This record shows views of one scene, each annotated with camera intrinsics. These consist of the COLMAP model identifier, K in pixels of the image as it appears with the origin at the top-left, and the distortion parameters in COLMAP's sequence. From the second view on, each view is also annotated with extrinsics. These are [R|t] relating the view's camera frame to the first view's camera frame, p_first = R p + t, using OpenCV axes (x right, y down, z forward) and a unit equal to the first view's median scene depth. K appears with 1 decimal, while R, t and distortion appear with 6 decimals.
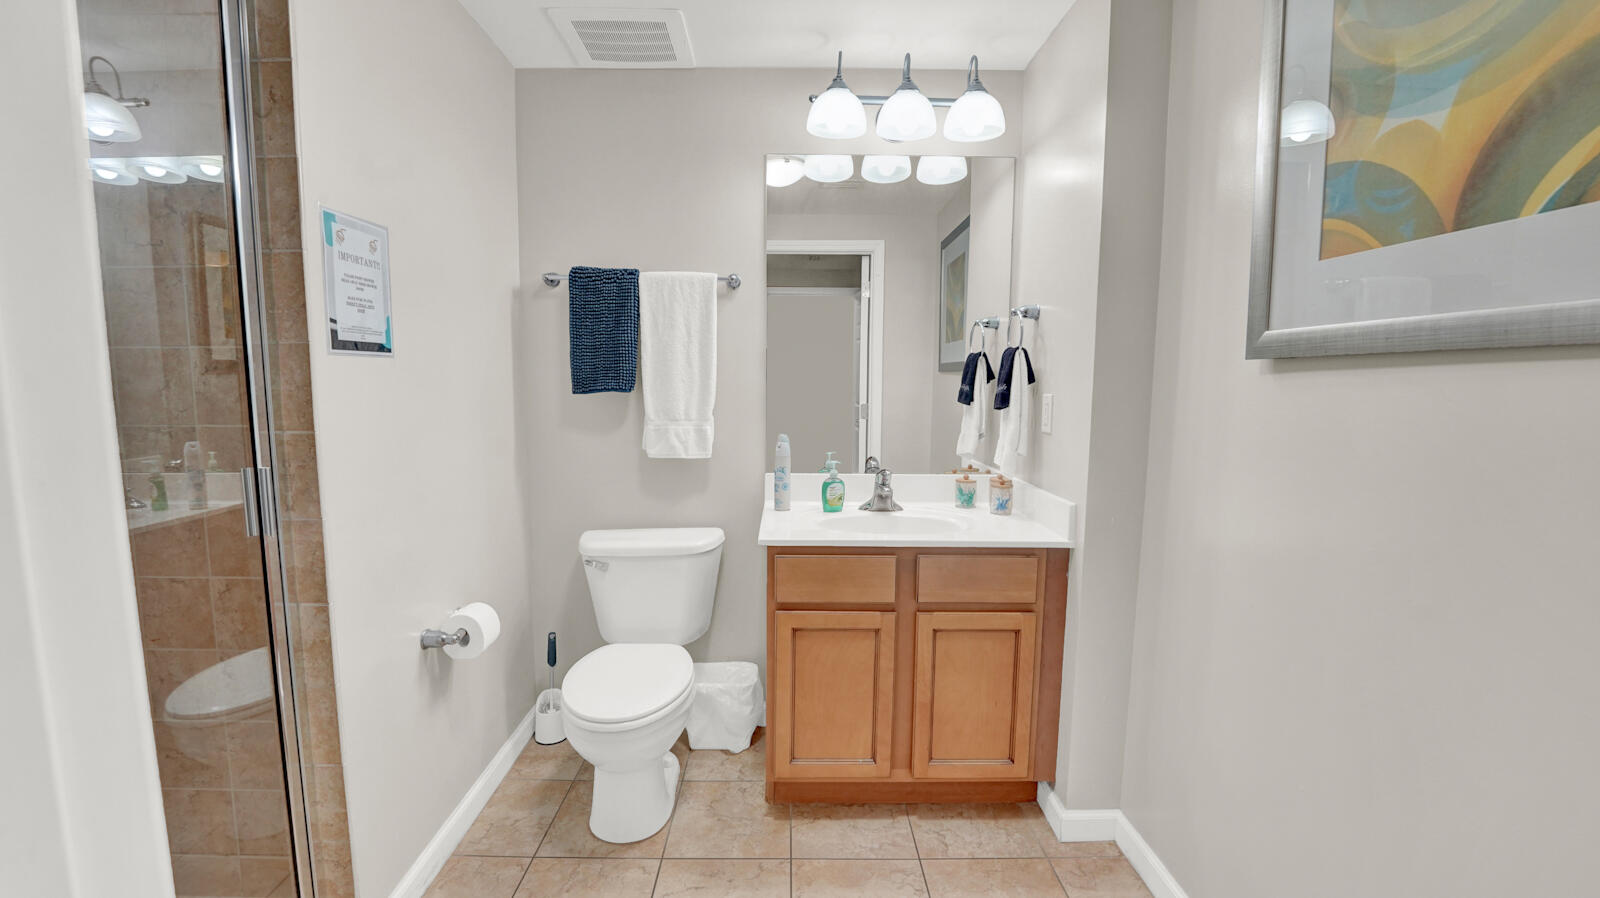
lens RADIAL K [[664.0, 0, 795.7], [0, 664.0, 452.6], [0, 0, 1]] dist [-0.023883, 0.000003]
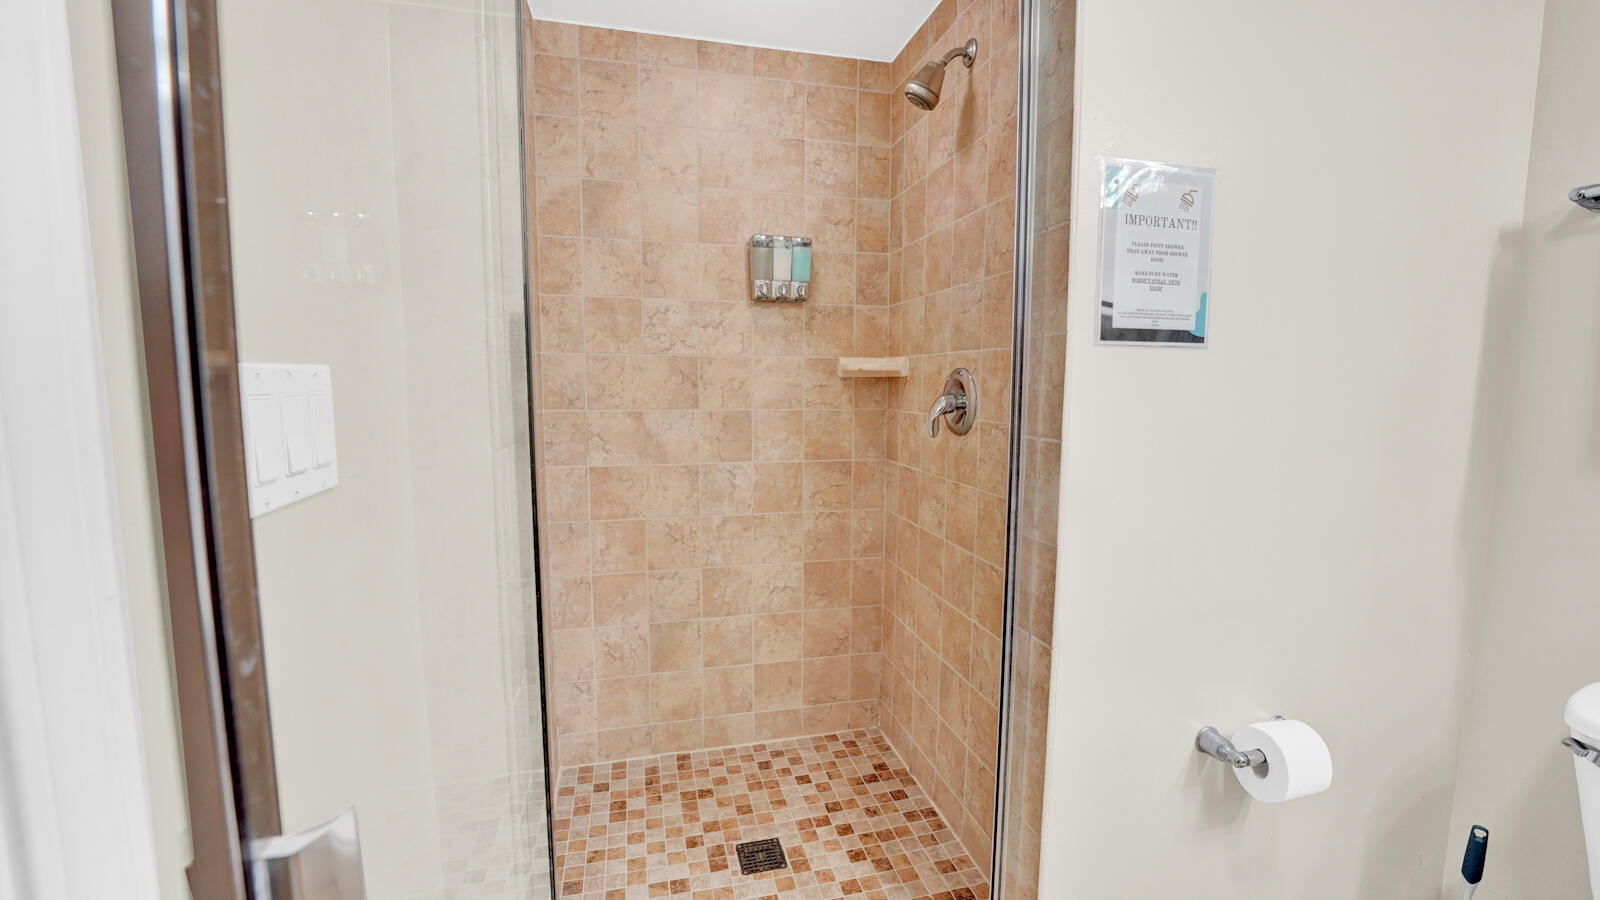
lens RADIAL K [[657.5, 0, 800.0], [0, 657.5, 450.0], [0, 0, 1]] dist [-0.022580, 0.000711]
pose [[0.230865, 0.097116, -0.968127, -0.005866], [-0.111639, 0.991079, 0.072796, -0.031481], [0.966560, 0.091274, 0.239647, 0.347127]]
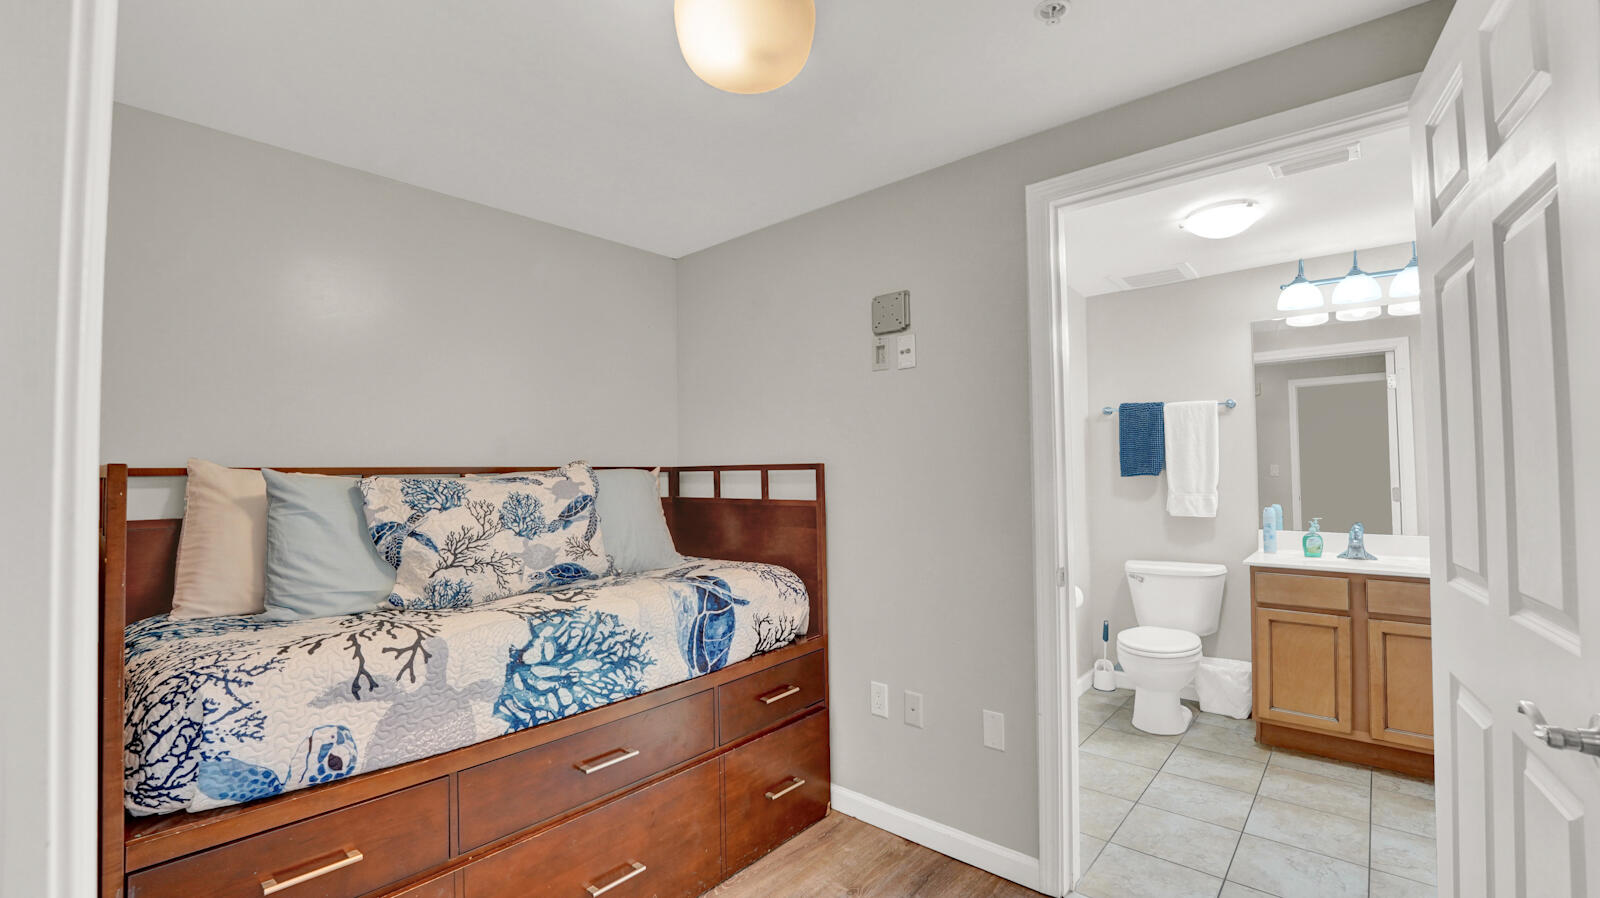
lens RADIAL K [[664.0, 0, 795.7], [0, 664.0, 452.6], [0, 0, 1]] dist [-0.023883, 0.000003]
pose [[0.740658, -0.033346, -0.671054, 0.228506], [-0.059496, 0.991589, -0.114942, 0.116814], [0.669243, 0.125058, 0.732444, -1.004639]]
